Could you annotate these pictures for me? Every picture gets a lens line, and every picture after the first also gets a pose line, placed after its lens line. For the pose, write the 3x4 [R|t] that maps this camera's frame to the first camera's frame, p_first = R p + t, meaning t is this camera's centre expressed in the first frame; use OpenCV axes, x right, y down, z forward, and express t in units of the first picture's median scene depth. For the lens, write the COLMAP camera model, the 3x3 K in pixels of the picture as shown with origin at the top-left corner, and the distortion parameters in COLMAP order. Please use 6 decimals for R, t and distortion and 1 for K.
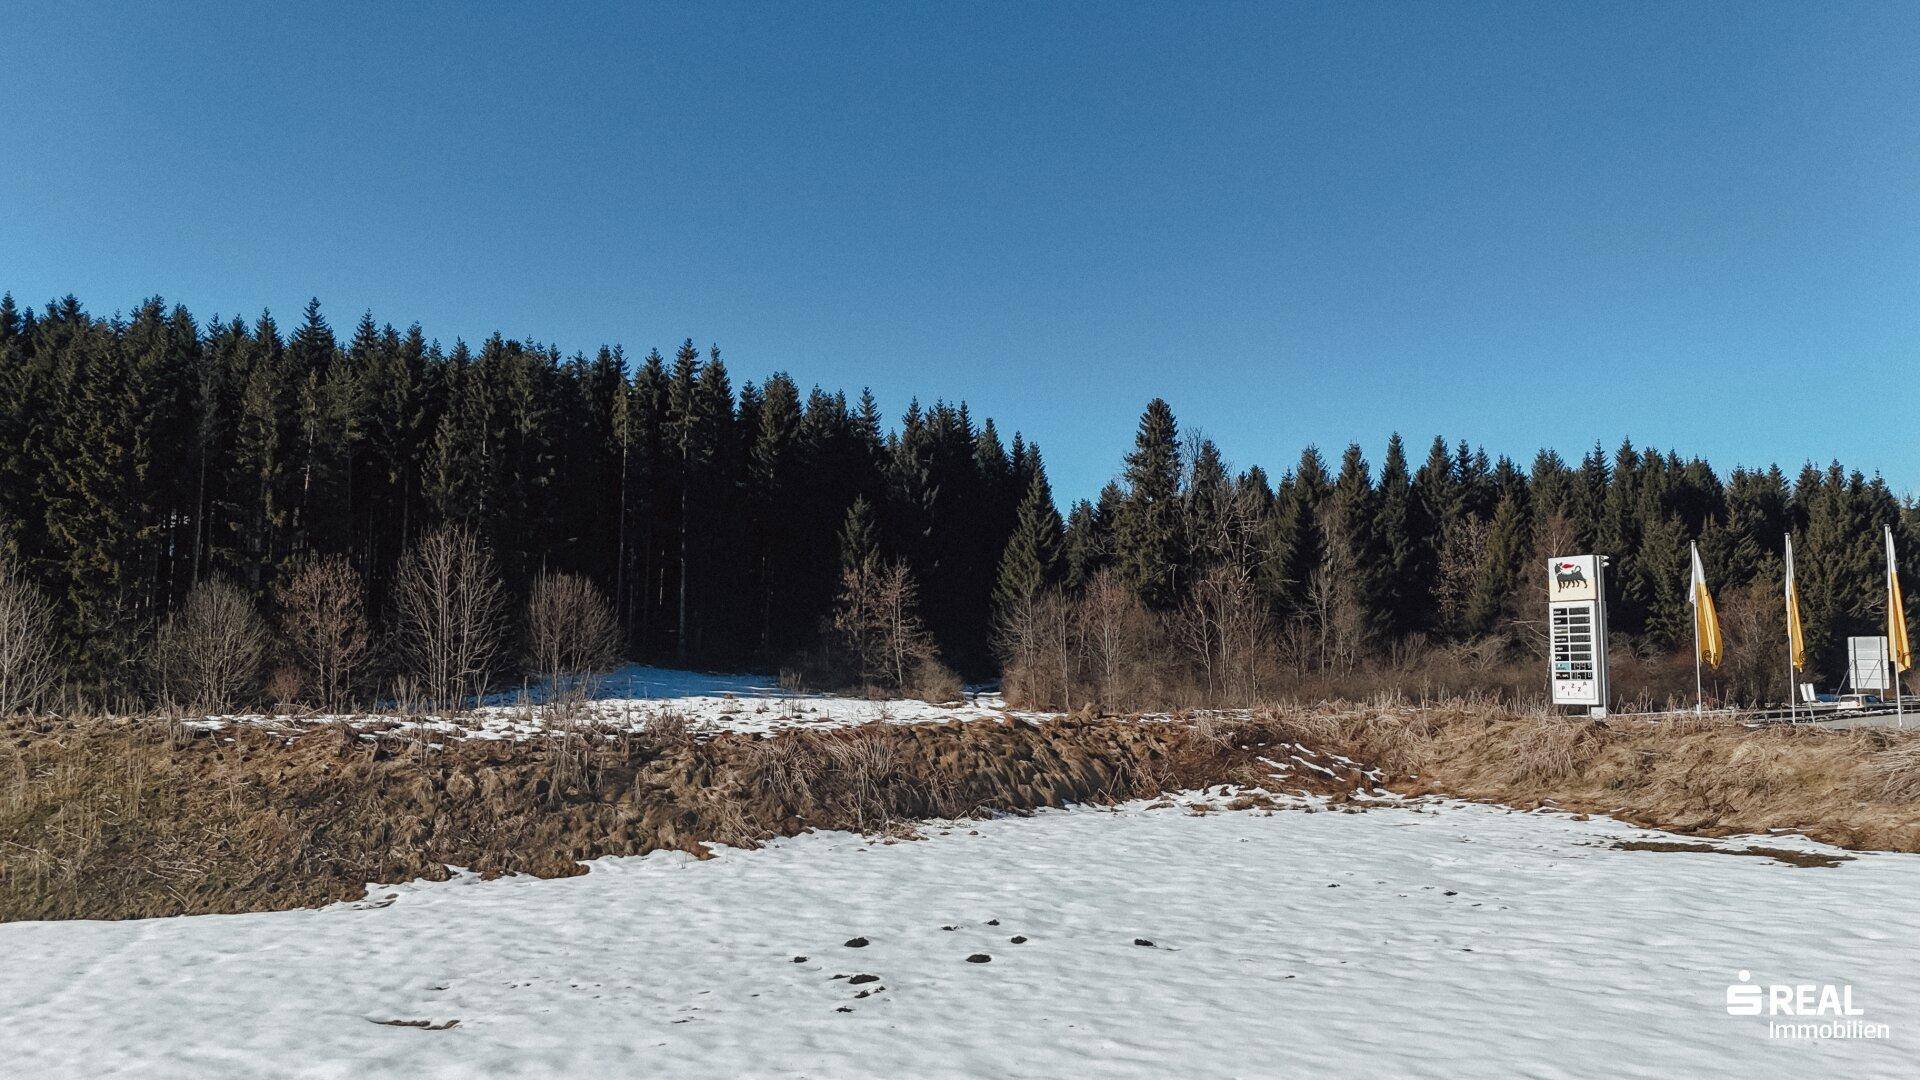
lens RADIAL K [[1409.2, 0, 964.8], [0, 1409.2, 519.2], [0, 0, 1]] dist [0.079274, -0.071345]
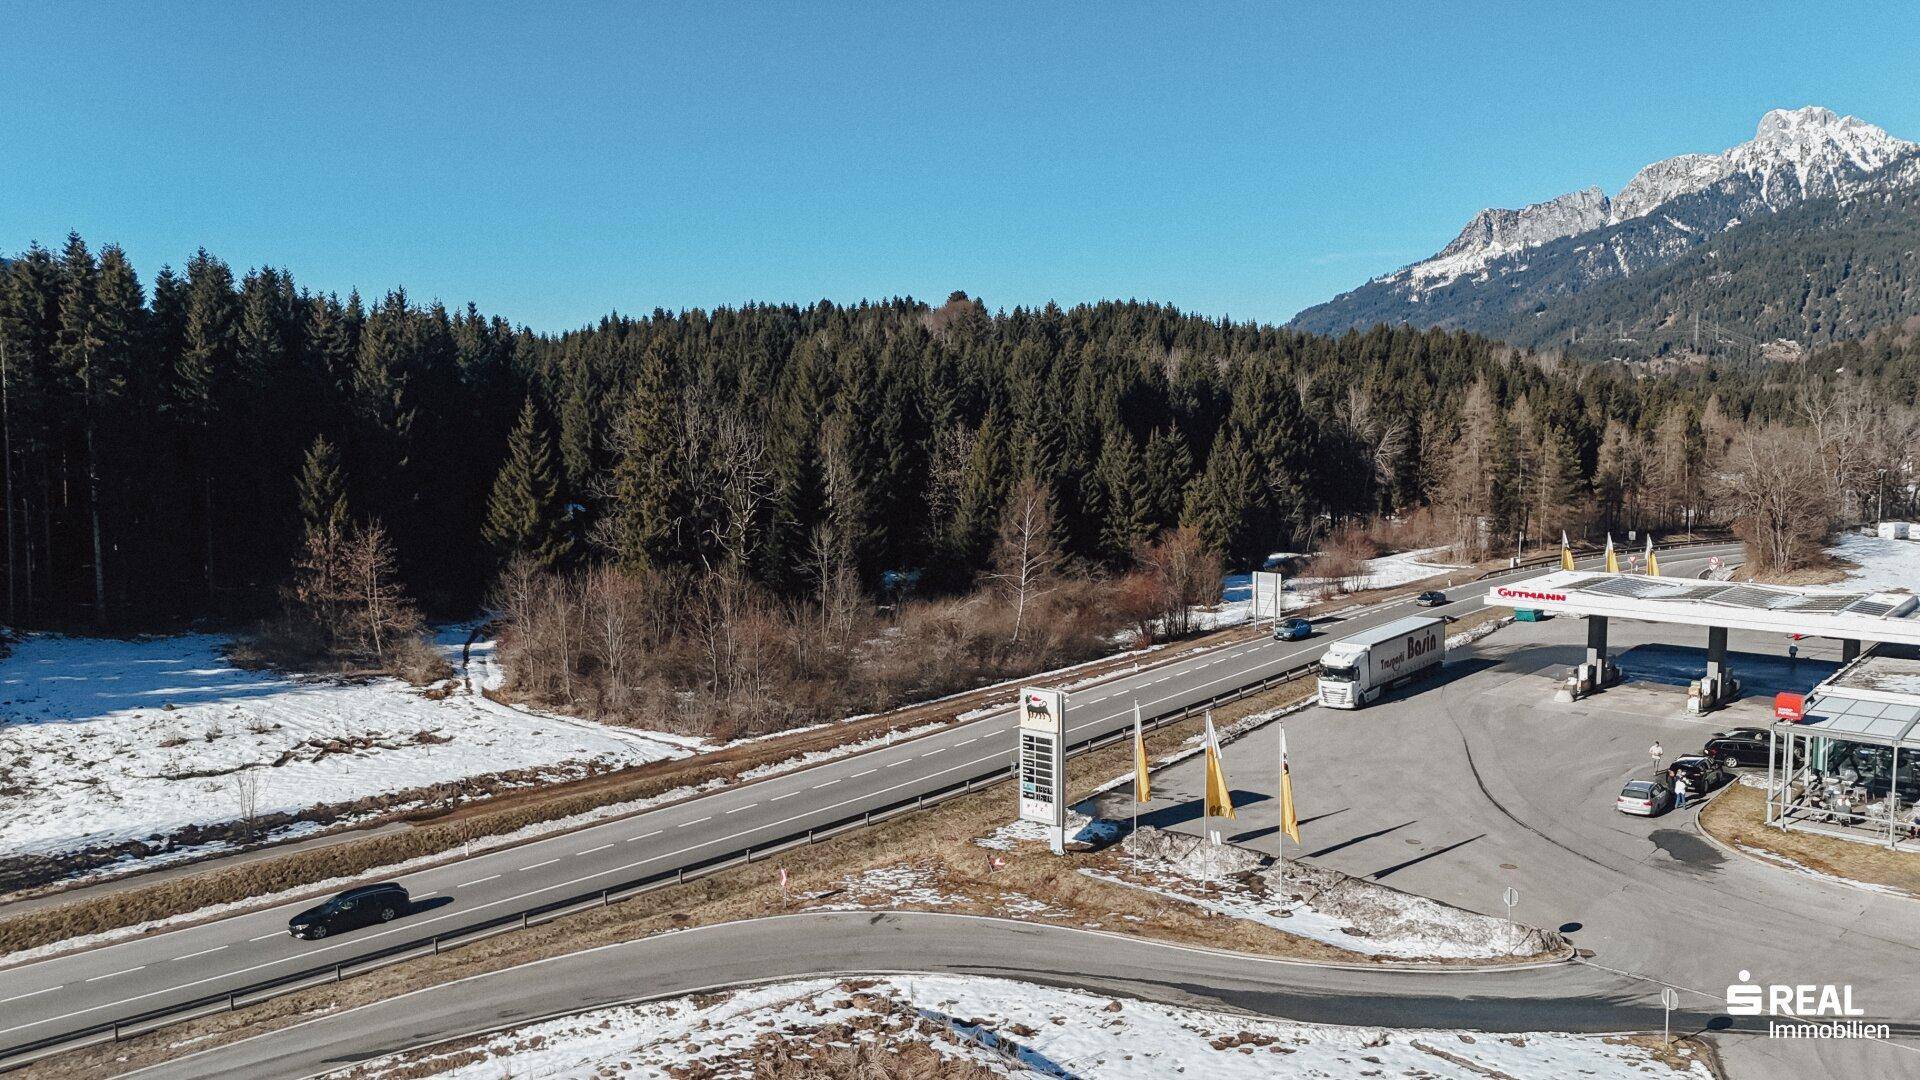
lens RADIAL K [[1409.2, 0, 965.5], [0, 1409.2, 528.6], [0, 0, 1]] dist [0.079274, -0.071345]
pose [[0.940588, -0.033973, 0.337847, 0.002323], [-0.026677, 0.984513, 0.173271, -0.119450], [-0.338501, -0.171989, 0.925114, 0.011844]]
